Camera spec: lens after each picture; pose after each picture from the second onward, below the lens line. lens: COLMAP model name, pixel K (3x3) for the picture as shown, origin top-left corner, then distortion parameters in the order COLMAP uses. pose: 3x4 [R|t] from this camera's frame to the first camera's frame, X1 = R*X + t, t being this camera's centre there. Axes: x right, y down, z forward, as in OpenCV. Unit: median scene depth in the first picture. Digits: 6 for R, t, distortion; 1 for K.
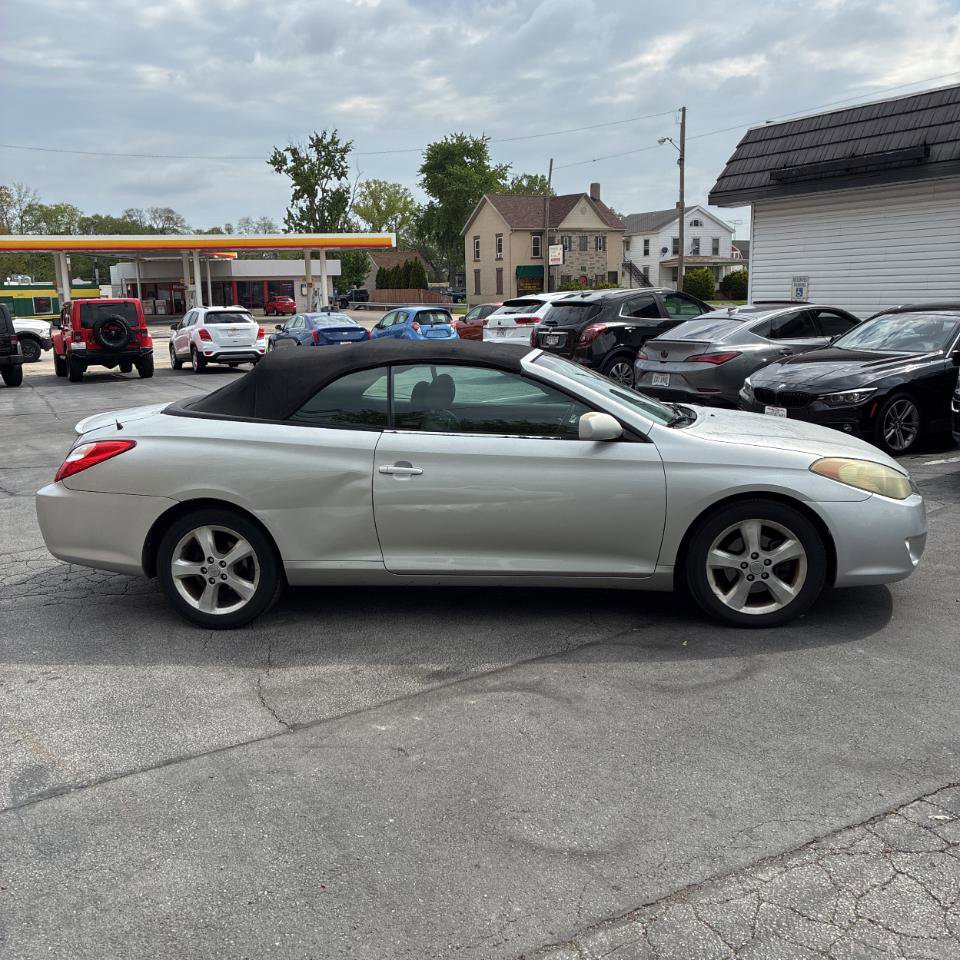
lens RADIAL K [[1032.1, 0, 443.3], [0, 1032.1, 478.7], [0, 0, 1]] dist [0.043070, -0.009062]
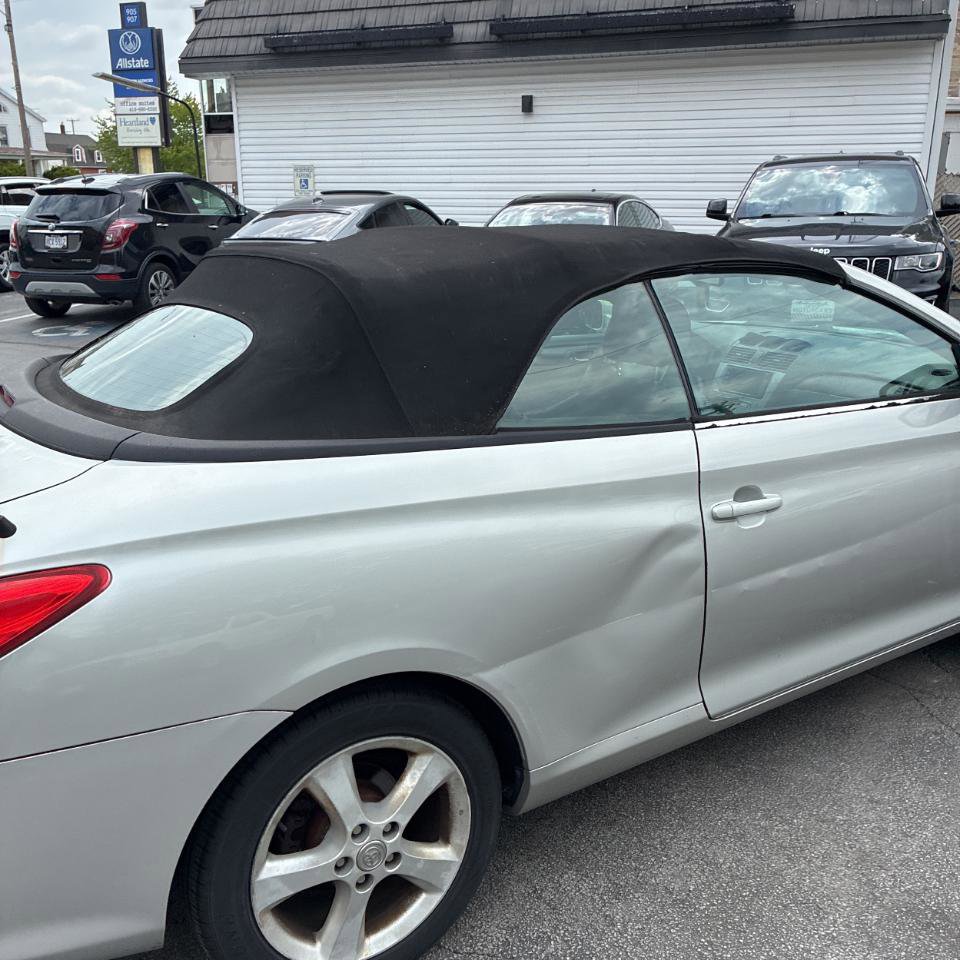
lens RADIAL K [[1002.6, 0, 480.0], [0, 1002.6, 480.0], [0, 0, 1]] dist [0.043536, -0.038079]
pose [[0.755800, -0.168996, 0.632619, -0.146166], [0.106951, 0.985008, 0.135356, -0.033073], [-0.646009, -0.034644, 0.762543, 0.257075]]
